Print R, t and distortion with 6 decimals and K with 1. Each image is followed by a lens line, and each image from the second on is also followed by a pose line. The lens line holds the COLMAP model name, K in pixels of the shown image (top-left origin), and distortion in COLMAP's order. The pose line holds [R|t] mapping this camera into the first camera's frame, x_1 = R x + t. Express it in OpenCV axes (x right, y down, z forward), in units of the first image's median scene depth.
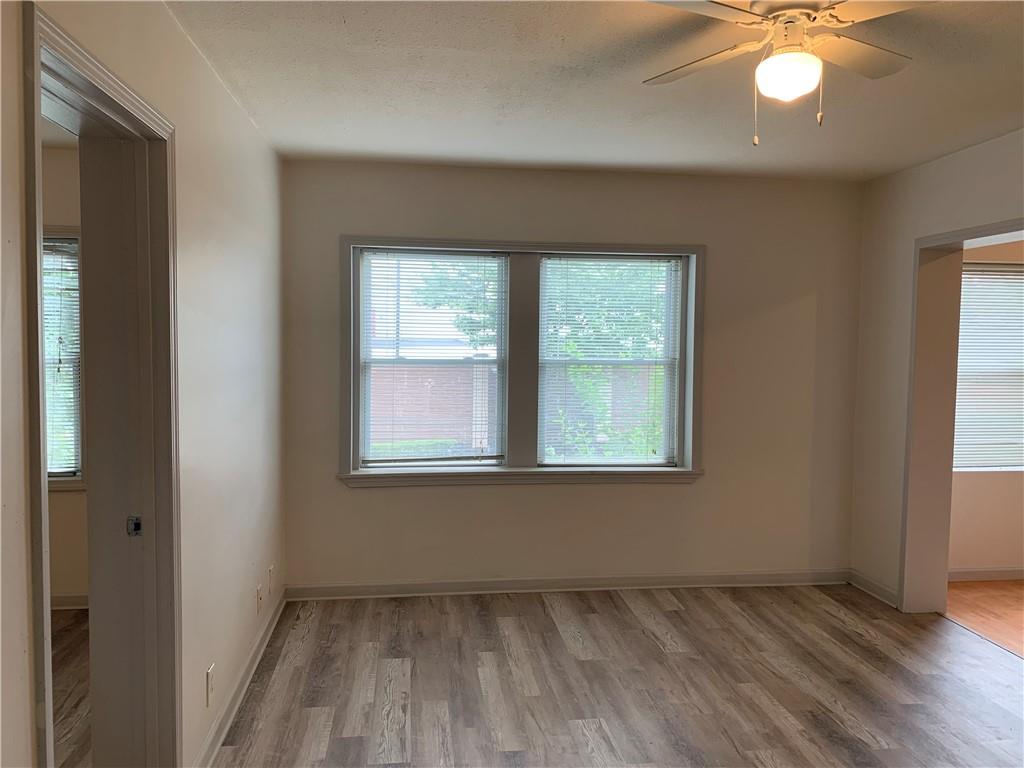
lens RADIAL K [[793.4, 0, 518.5], [0, 793.4, 380.9], [0, 0, 1]] dist [0.032502, -0.020871]
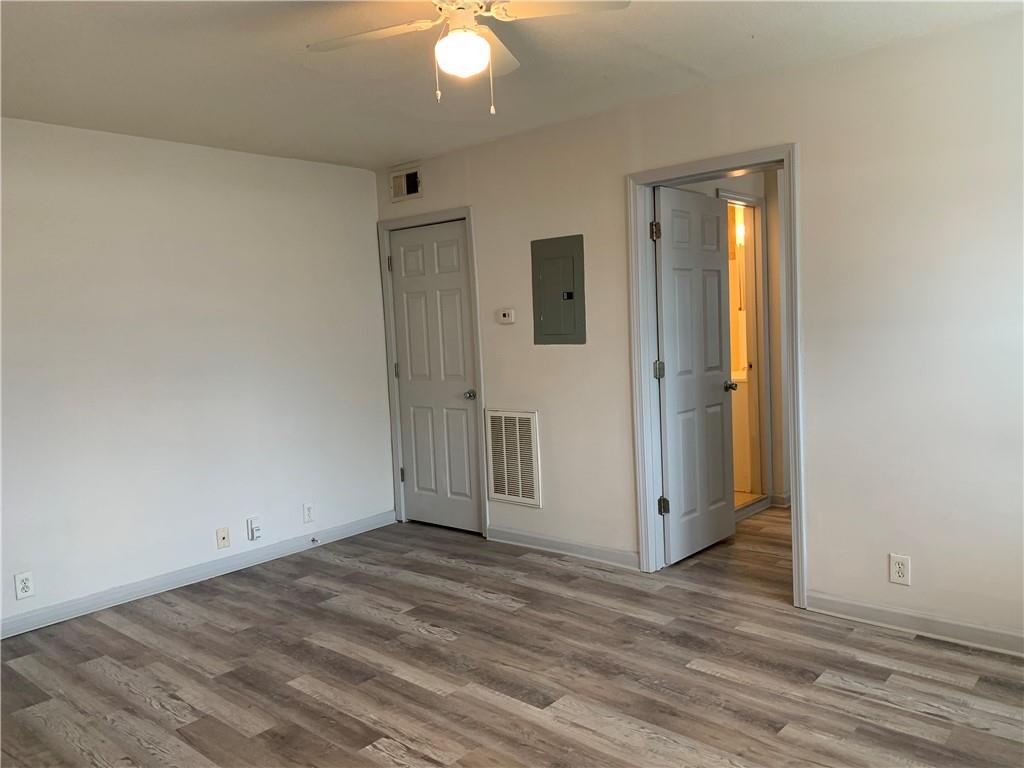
lens RADIAL K [[793.4, 0, 512.4], [0, 793.4, 386.6], [0, 0, 1]] dist [0.032502, -0.020871]
pose [[-0.754064, 0.079201, -0.652008, 0.589792], [-0.003887, 0.992147, 0.125015, -0.031663], [0.656790, 0.096804, -0.747834, 1.068778]]
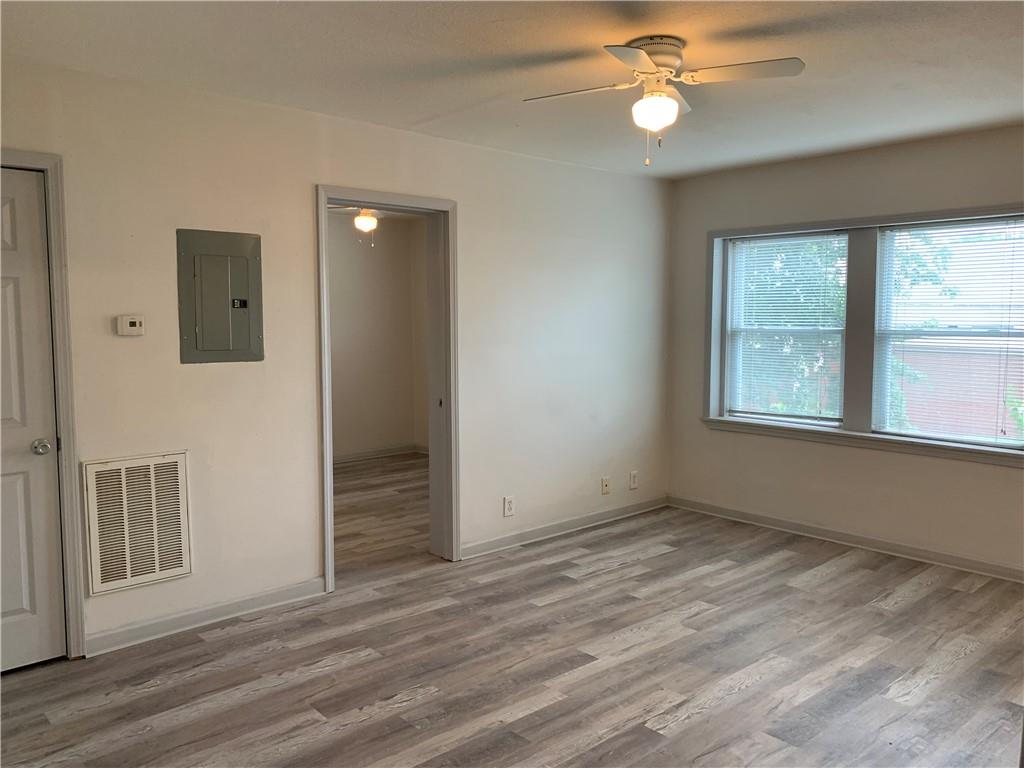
lens RADIAL K [[793.4, 0, 506.1], [0, 793.4, 406.7], [0, 0, 1]] dist [0.032502, -0.020871]
pose [[0.559611, 0.086299, -0.824250, 0.750654], [-0.042111, 0.996240, 0.075716, 0.017470], [0.827685, -0.007661, 0.561141, 0.003432]]
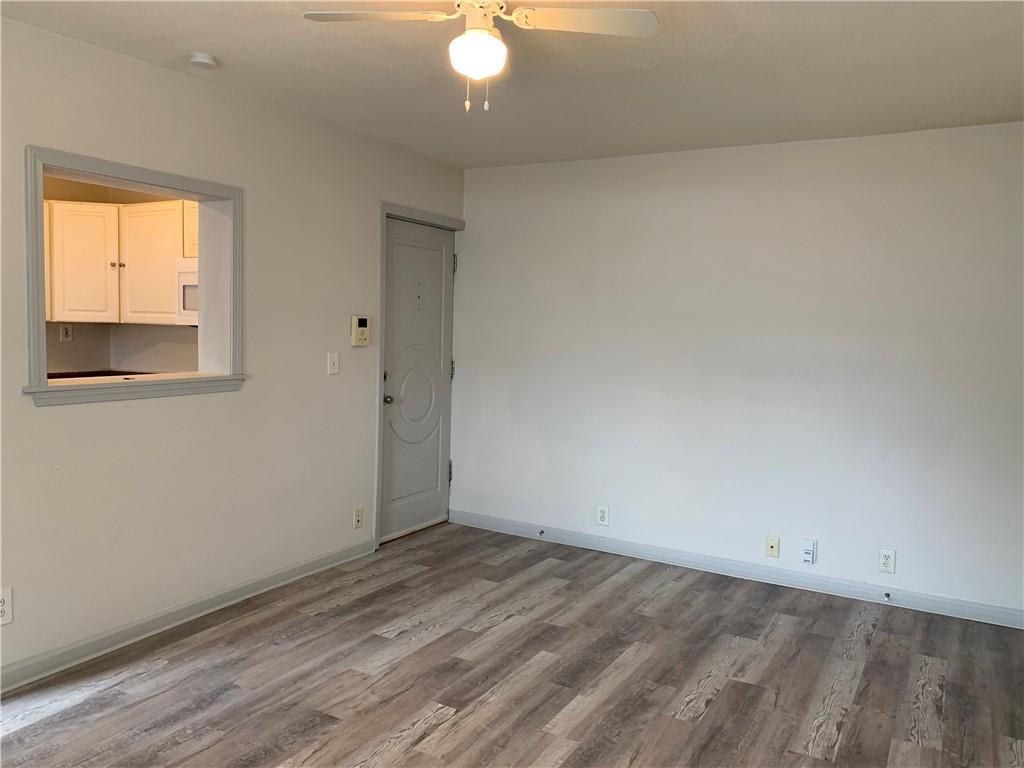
lens RADIAL K [[793.4, 0, 505.5], [0, 793.4, 375.8], [0, 0, 1]] dist [0.032502, -0.020871]
pose [[-0.788418, -0.078544, 0.610105, -0.217658], [0.000057, 0.991805, 0.127757, -0.050508], [-0.615140, 0.100761, -0.781953, 1.034717]]
